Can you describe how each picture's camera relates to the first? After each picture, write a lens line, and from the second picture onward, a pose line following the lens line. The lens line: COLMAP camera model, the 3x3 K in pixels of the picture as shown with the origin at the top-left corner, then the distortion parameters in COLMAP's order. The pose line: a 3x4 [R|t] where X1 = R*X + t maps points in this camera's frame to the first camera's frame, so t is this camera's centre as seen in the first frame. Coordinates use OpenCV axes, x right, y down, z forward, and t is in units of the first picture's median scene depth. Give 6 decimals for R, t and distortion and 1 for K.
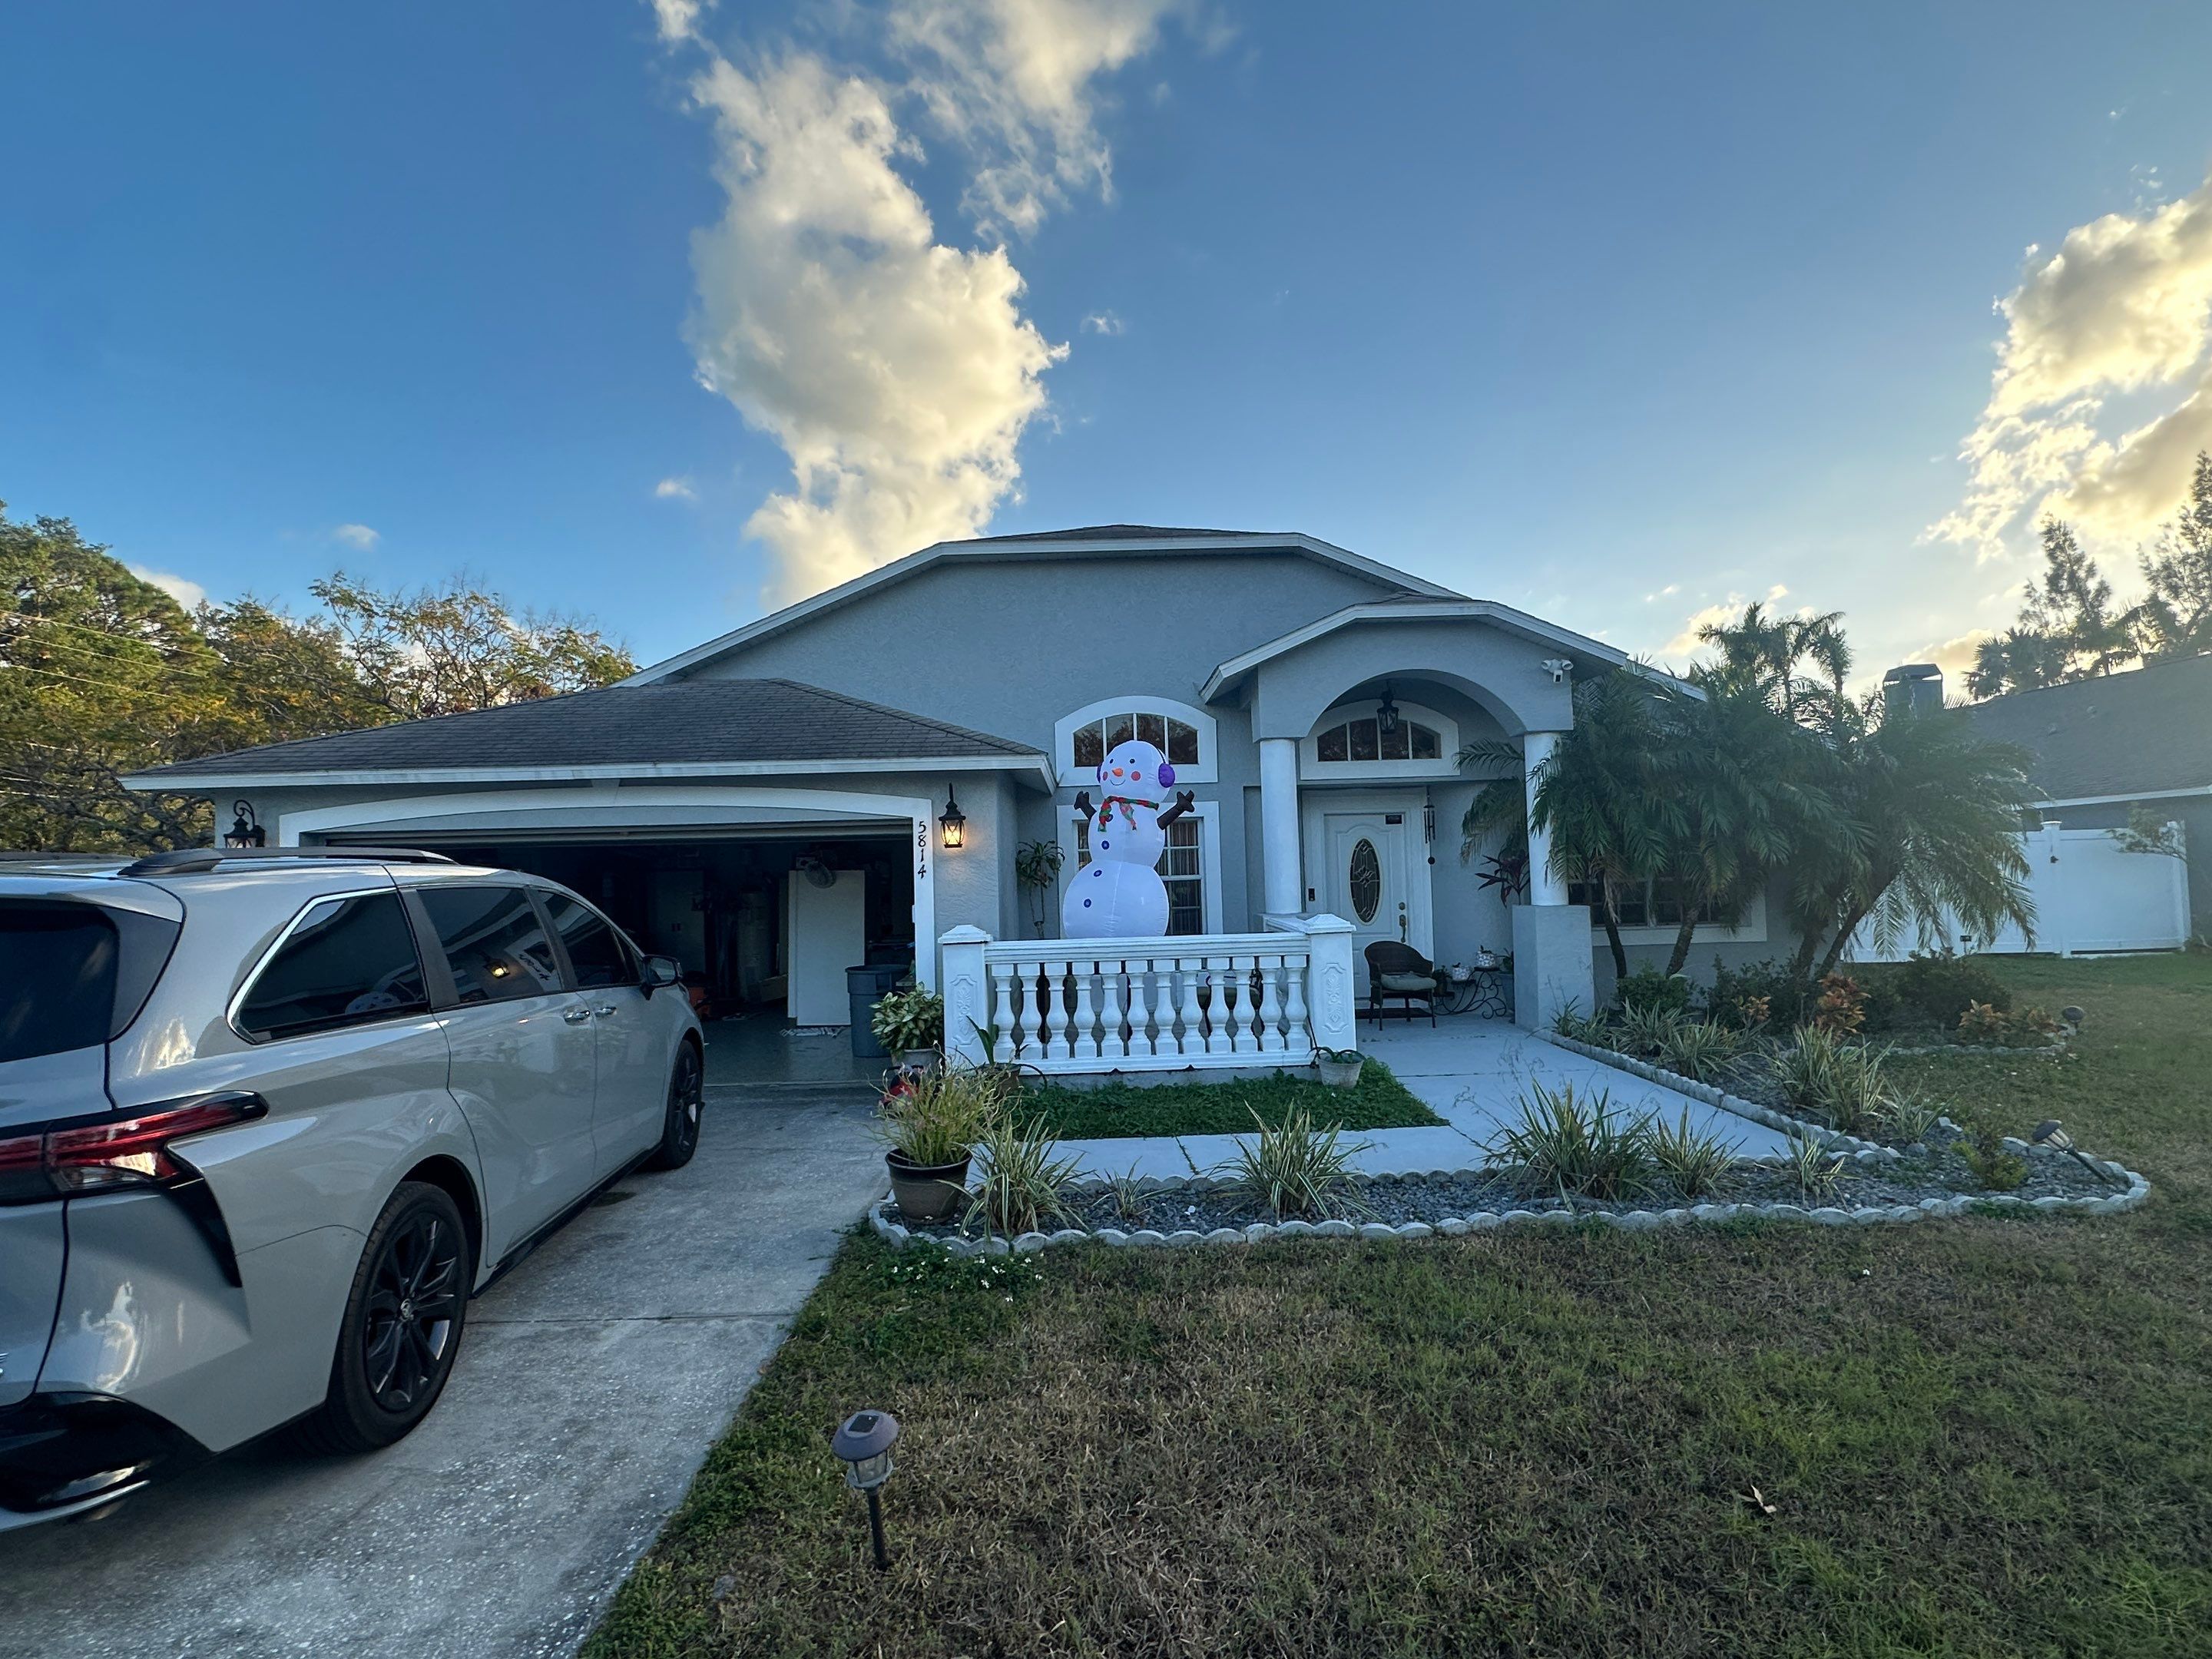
lens RADIAL K [[1103.6, 0, 1095.9], [0, 1103.6, 816.1], [0, 0, 1]] dist [0.005581, 0.001027]
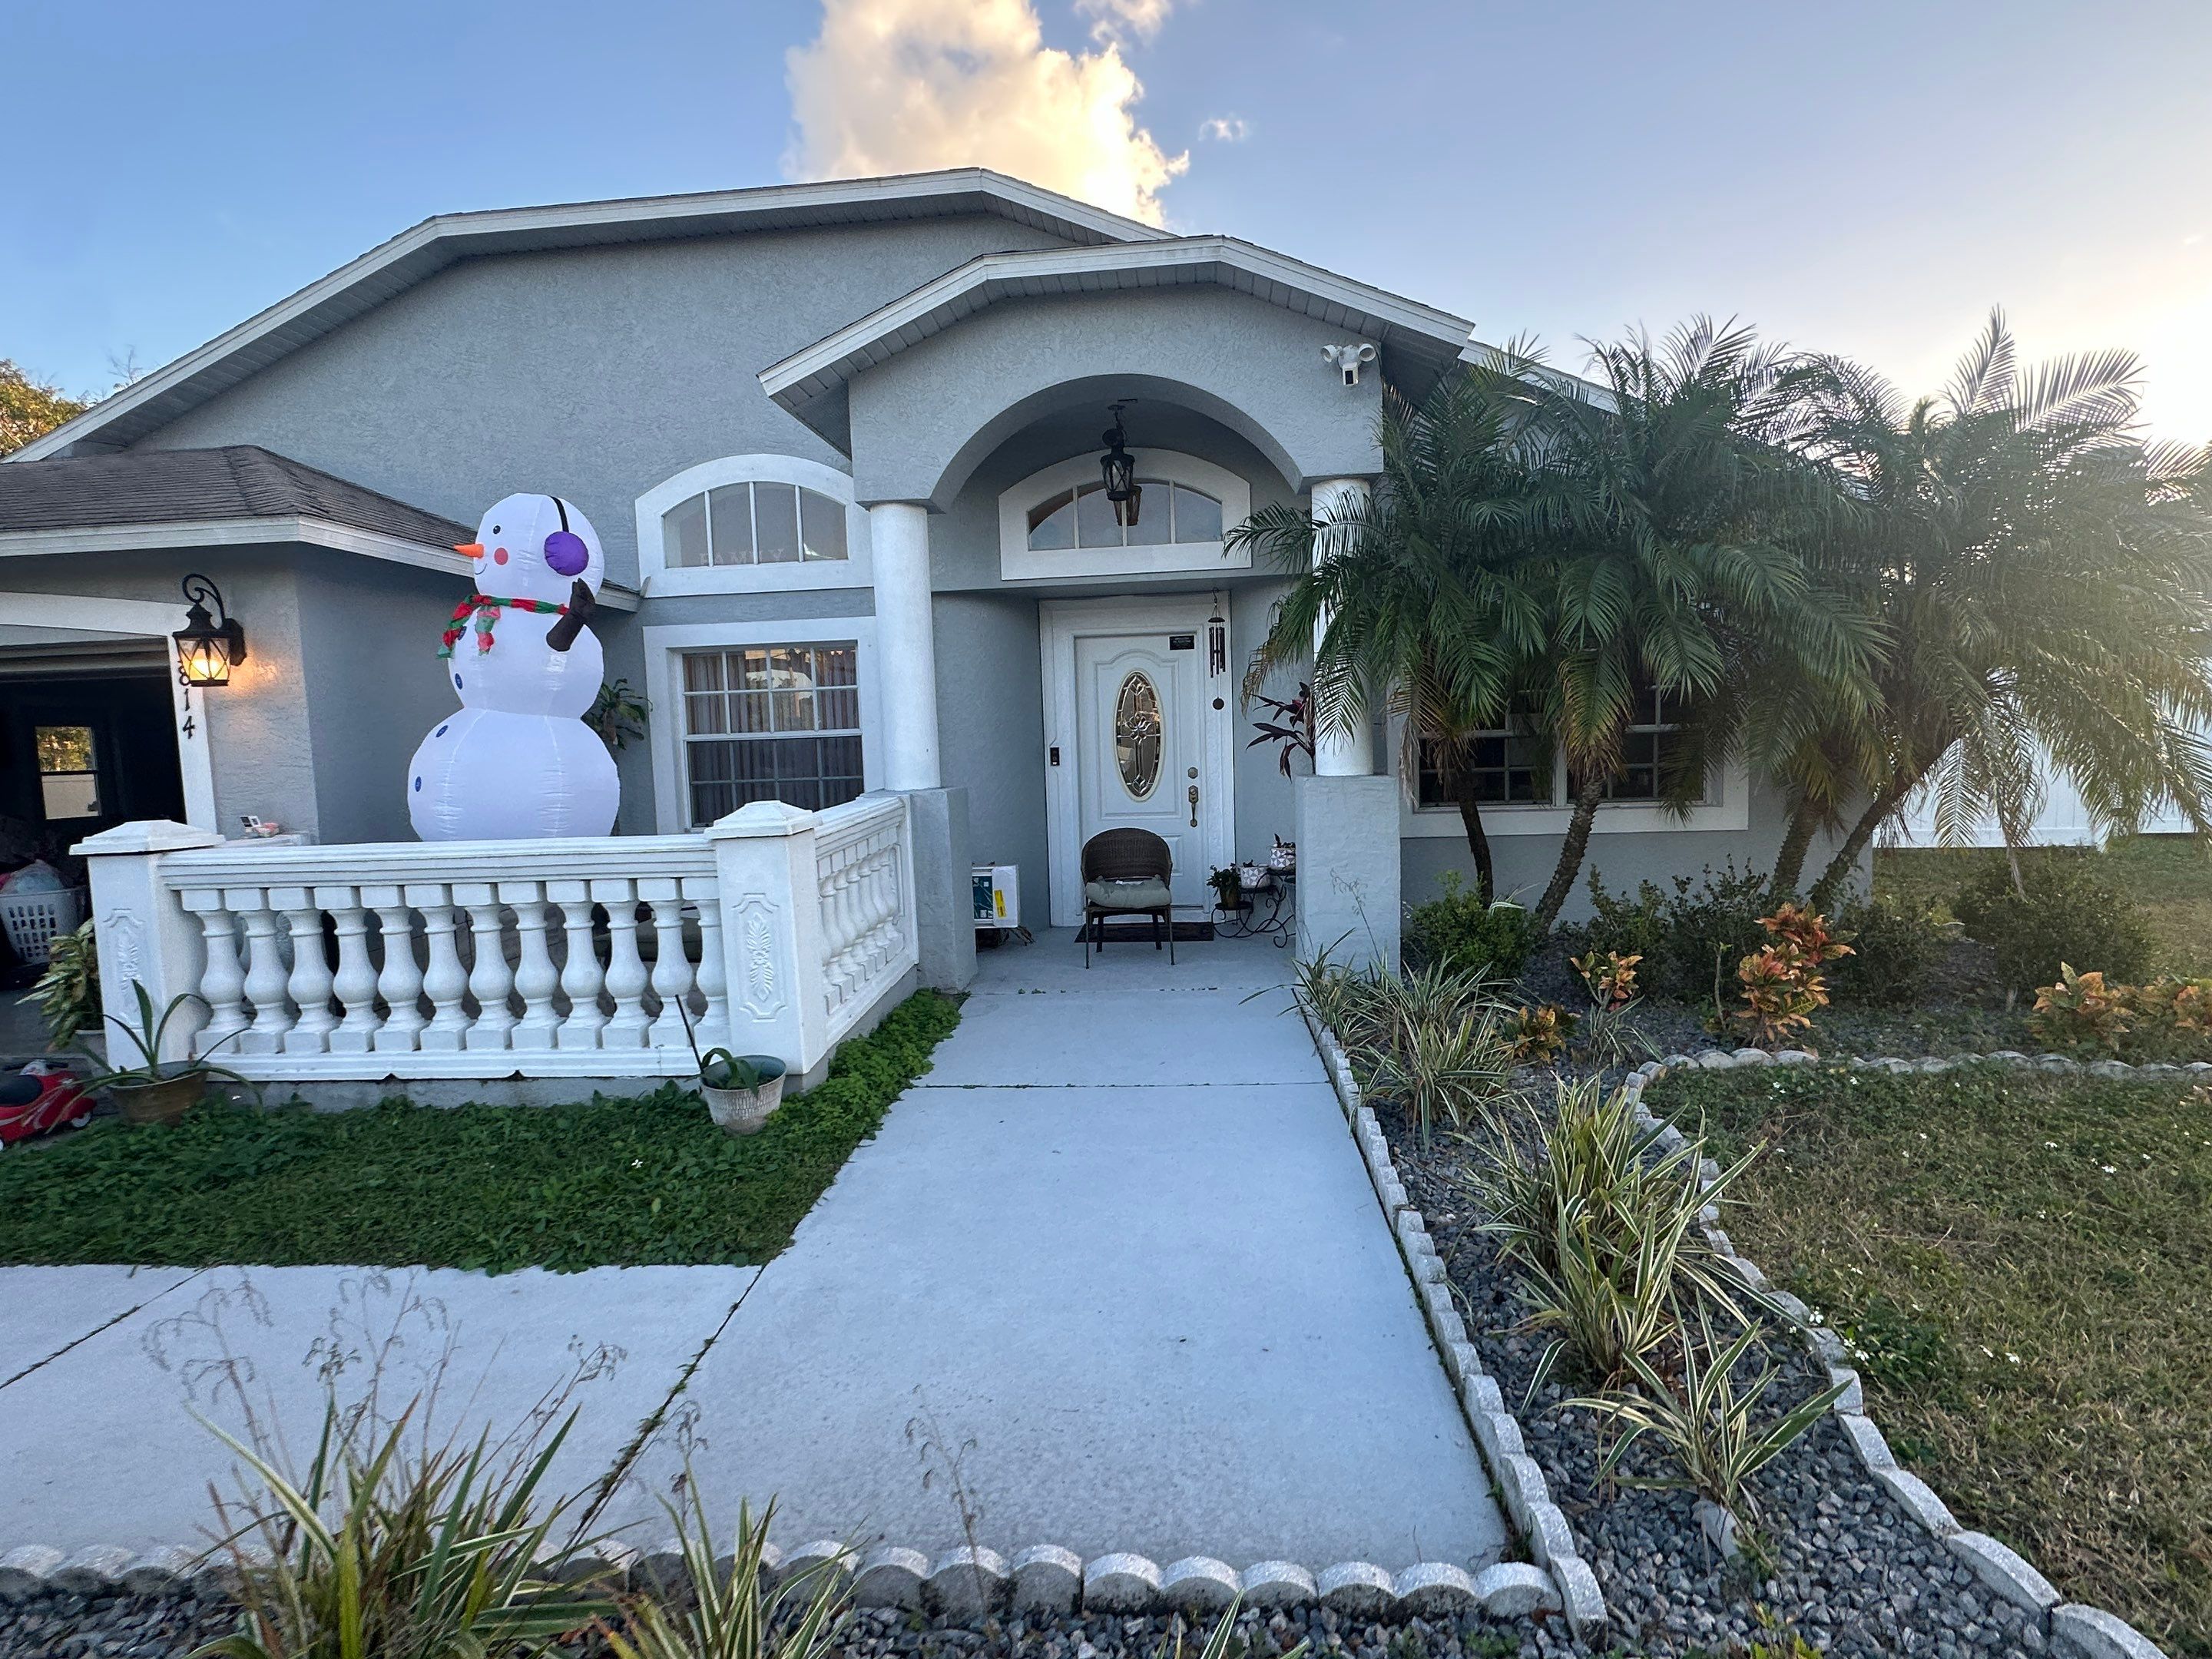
lens RADIAL K [[1103.6, 0, 1095.9], [0, 1103.6, 816.1], [0, 0, 1]] dist [0.005581, 0.001027]
pose [[0.994145, 0.001492, -0.108040, 0.381099], [0.012926, 0.991082, 0.132624, 0.023494], [0.107275, -0.133244, 0.985260, 0.432700]]
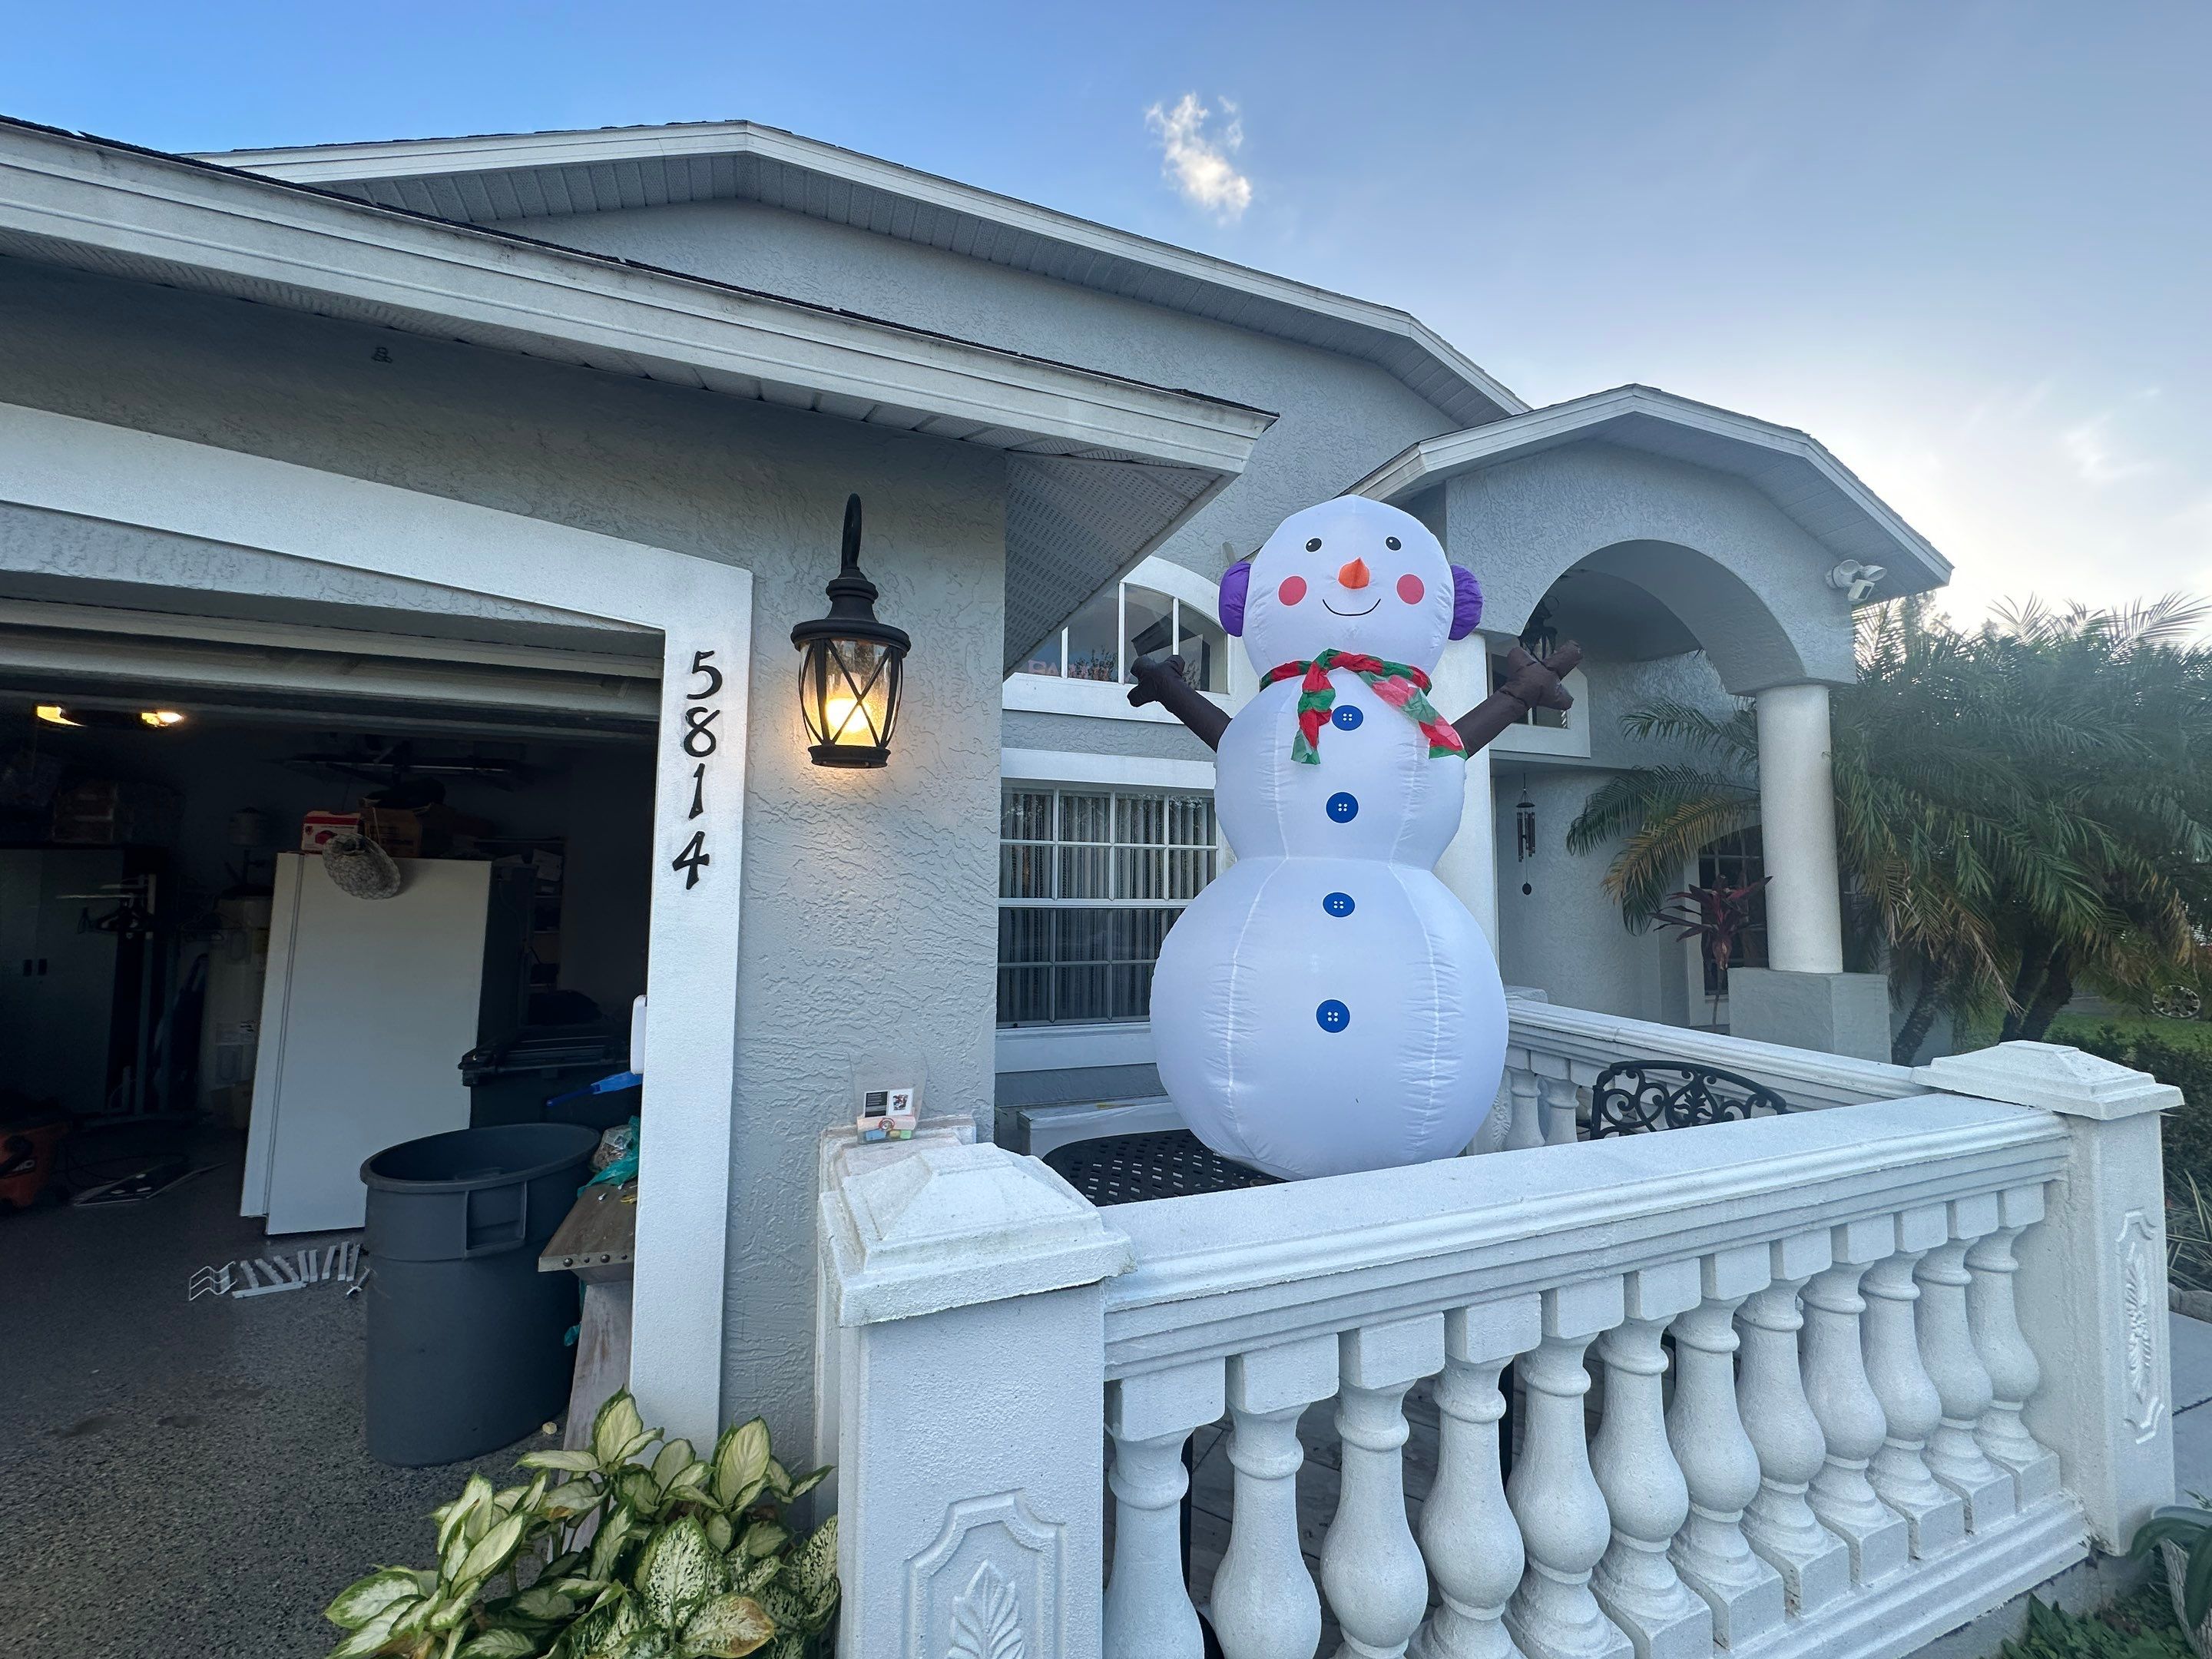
lens RADIAL K [[889.0, 0, 1106.0], [0, 889.0, 829.5], [0, 0, 1]] dist [-0.002506, 0.000492]
pose [[0.935695, 0.061710, 0.347372, -0.134454], [-0.056111, 0.998082, -0.026165, 0.041694], [-0.348320, 0.004991, 0.937362, 0.753858]]
